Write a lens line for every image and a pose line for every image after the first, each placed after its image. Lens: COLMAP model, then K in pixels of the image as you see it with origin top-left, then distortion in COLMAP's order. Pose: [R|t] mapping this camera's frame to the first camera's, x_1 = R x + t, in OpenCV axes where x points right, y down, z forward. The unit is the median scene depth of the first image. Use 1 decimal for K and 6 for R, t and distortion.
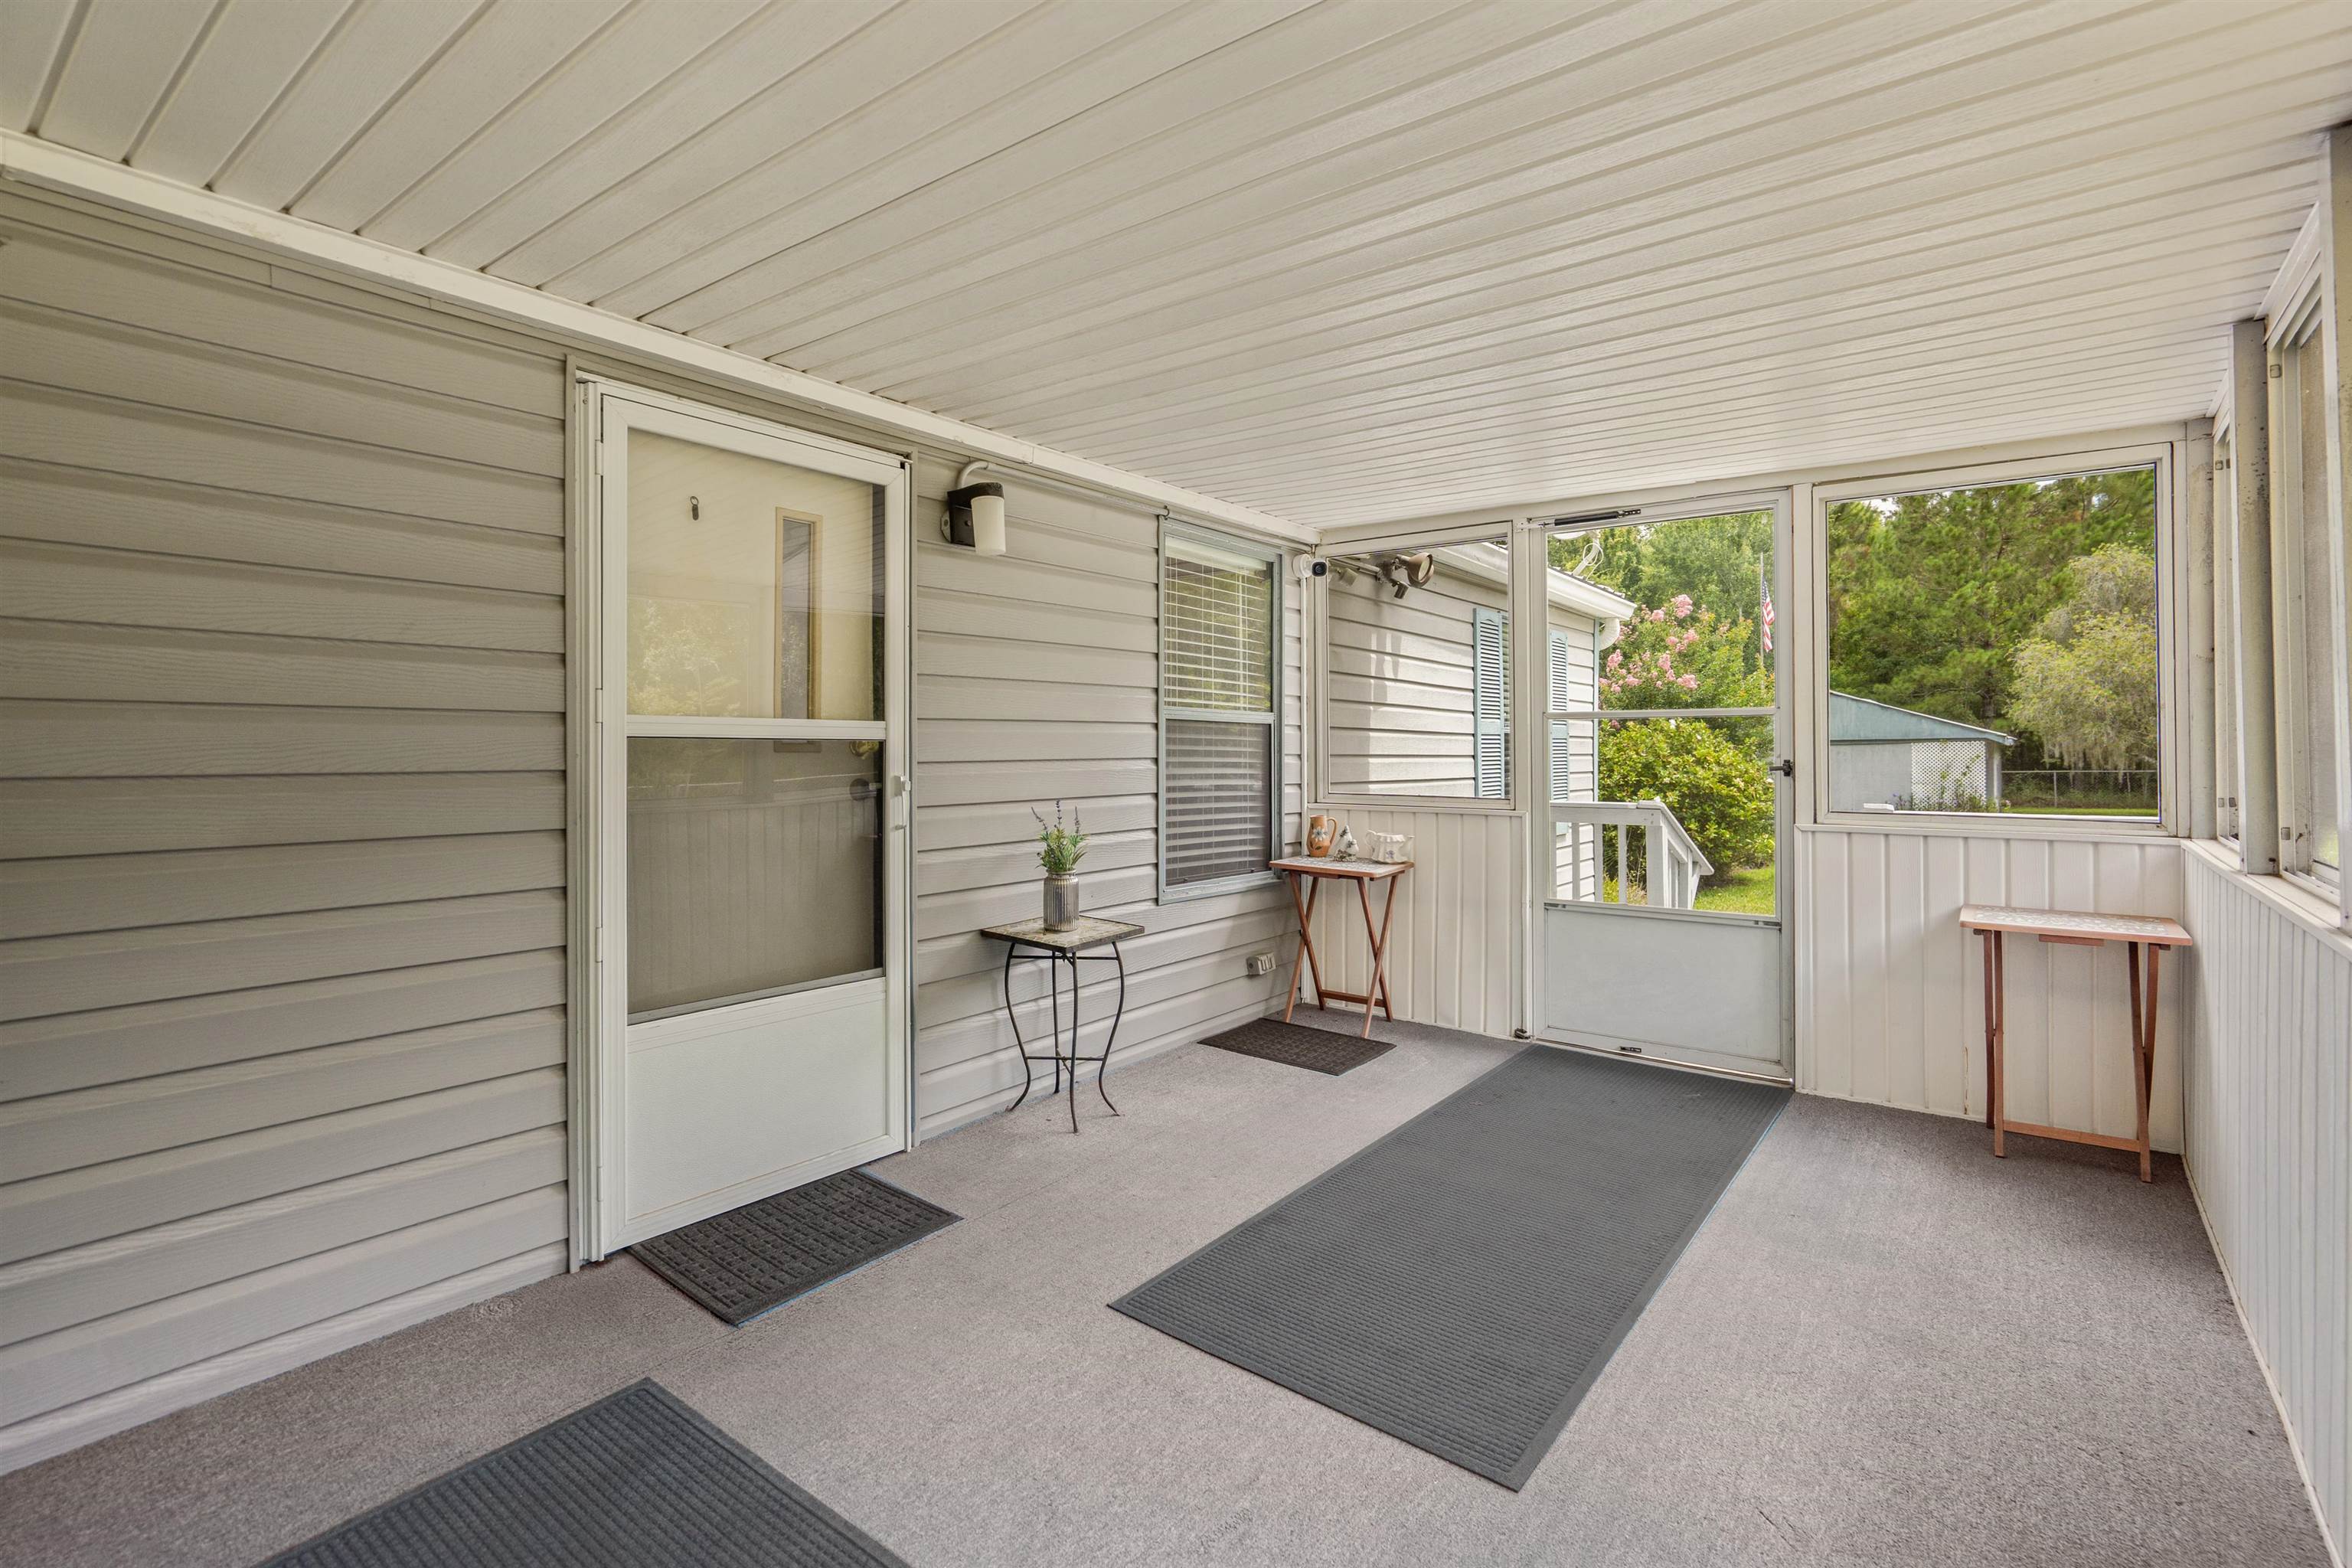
lens RADIAL K [[1073.5, 0, 1182.2], [0, 1073.5, 745.5], [0, 0, 1]] dist [-0.003441, 0.001404]
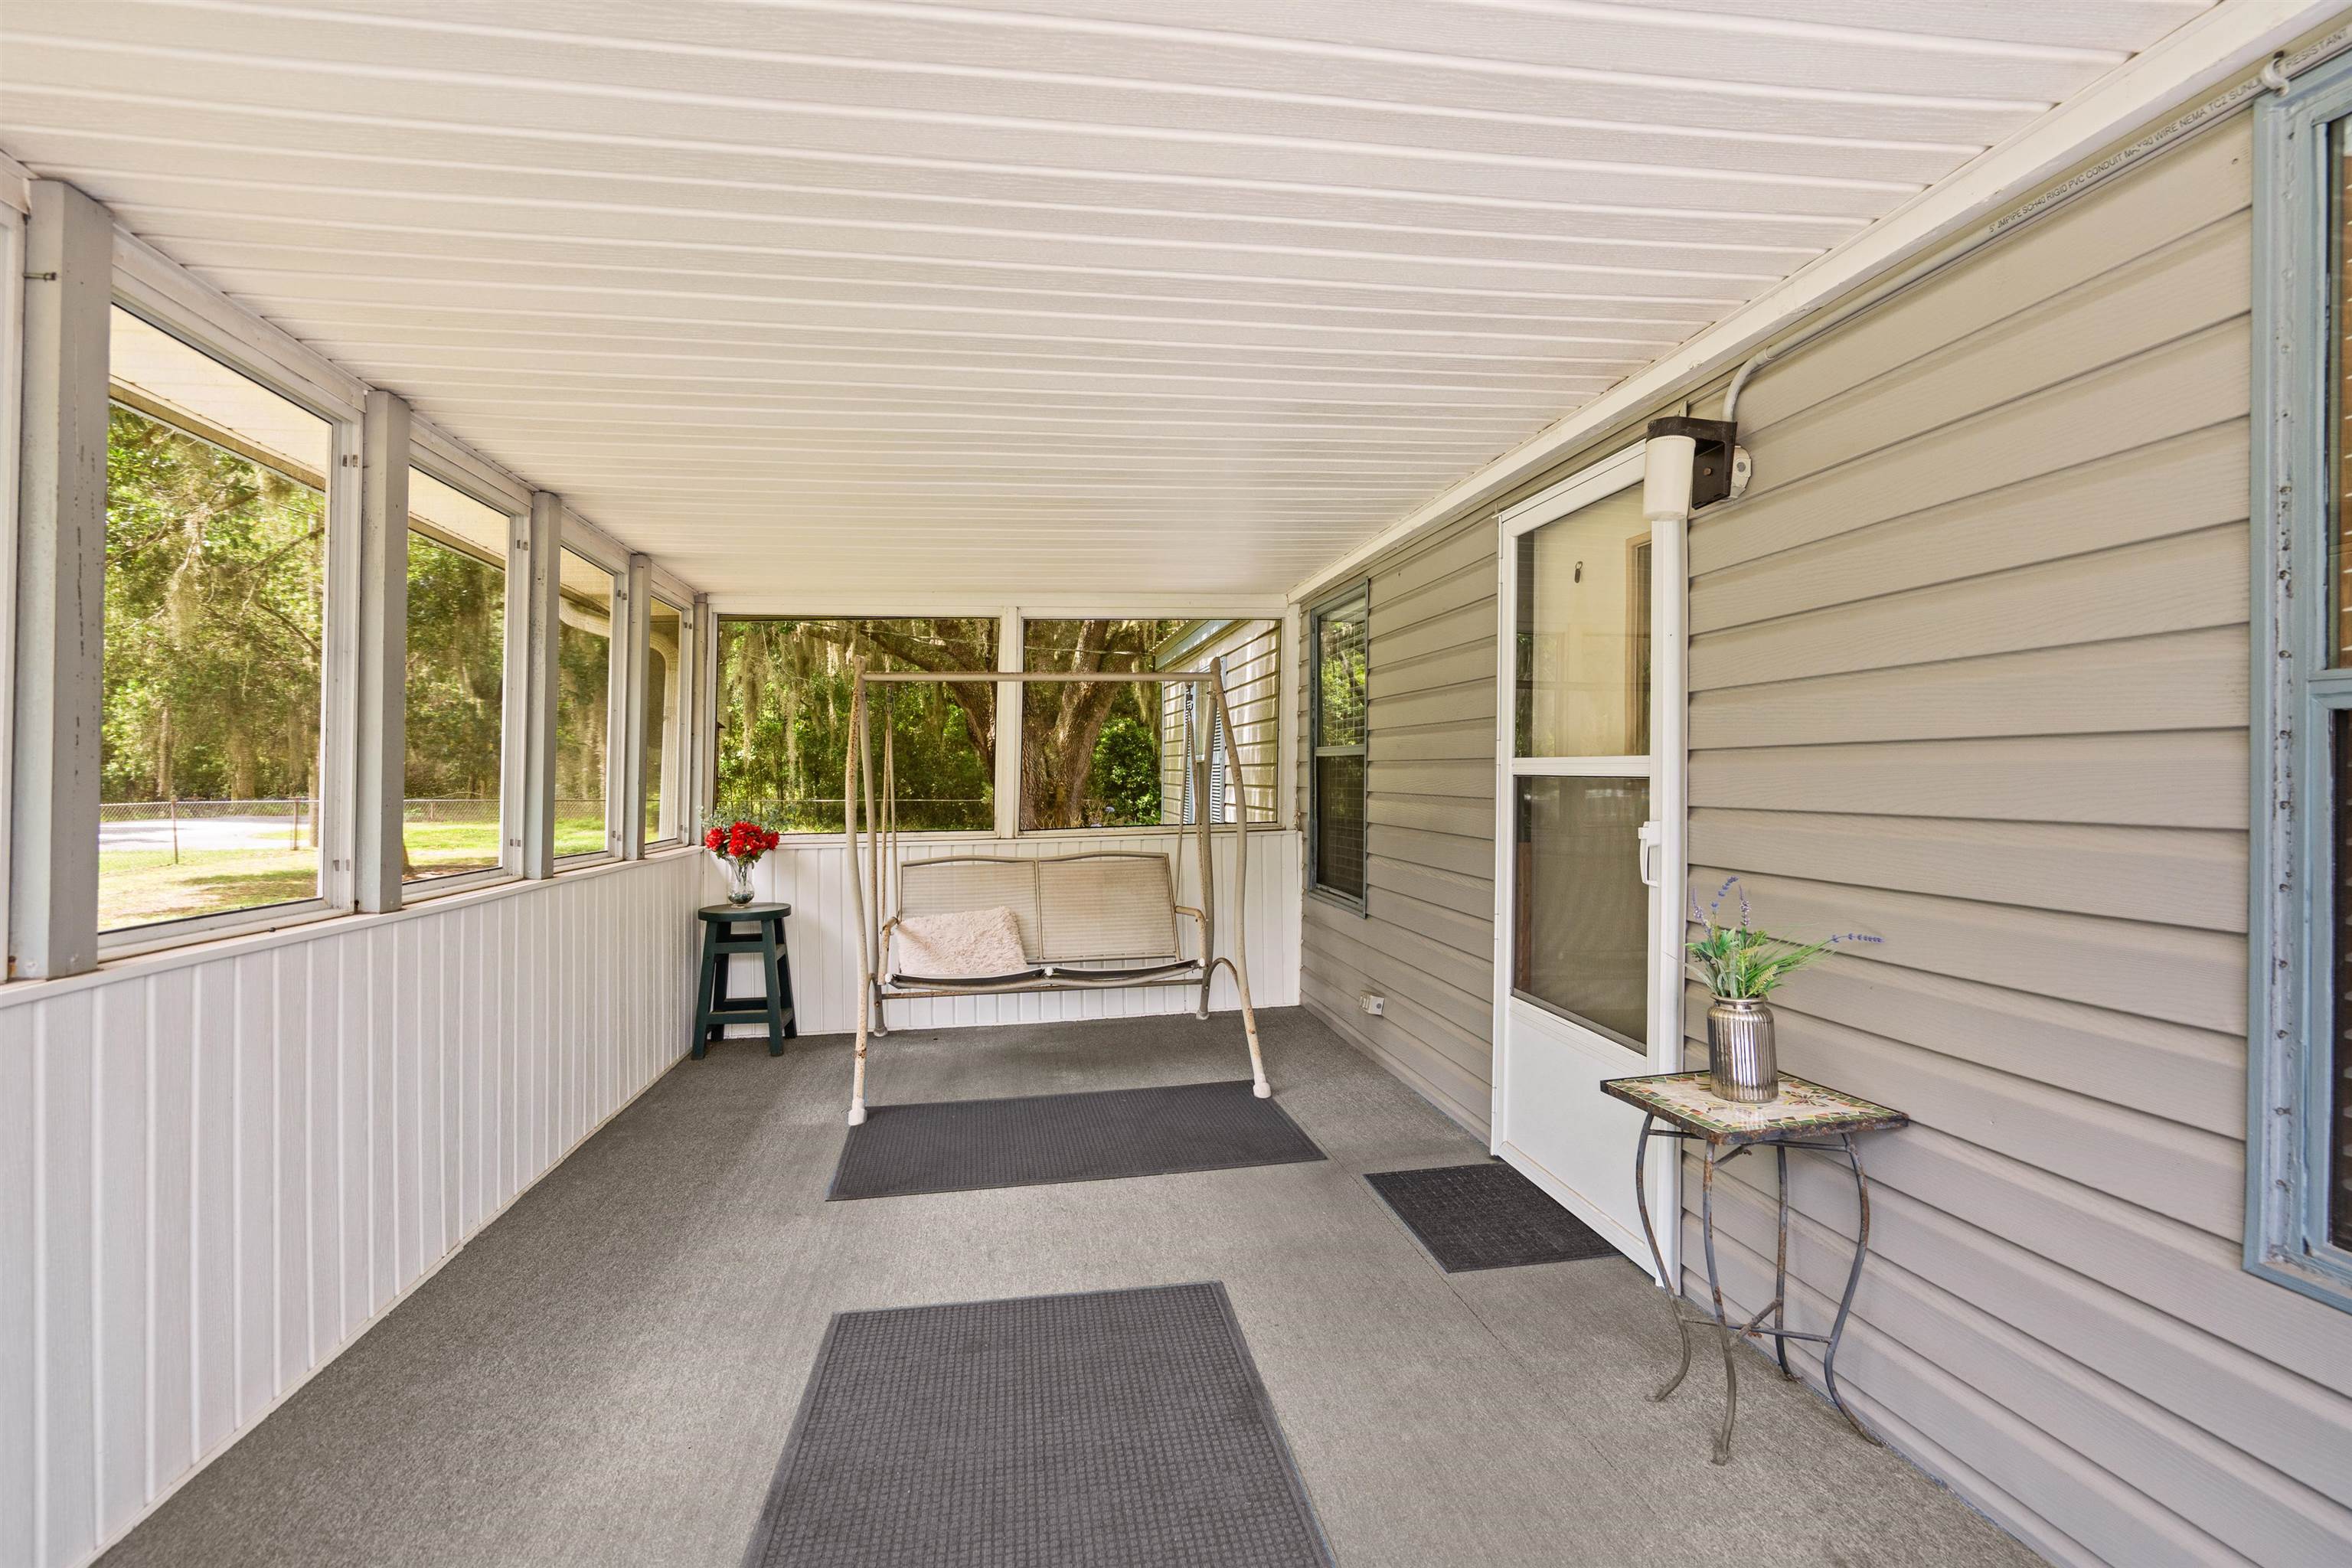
lens RADIAL K [[1073.5, 0, 1168.5], [0, 1073.5, 779.8], [0, 0, 1]] dist [-0.003441, 0.001404]
pose [[-0.680977, 0.001279, -0.732304, 0.700683], [0.002730, 0.999996, -0.000791, -0.003111], [0.732300, -0.002538, -0.680977, 1.534470]]
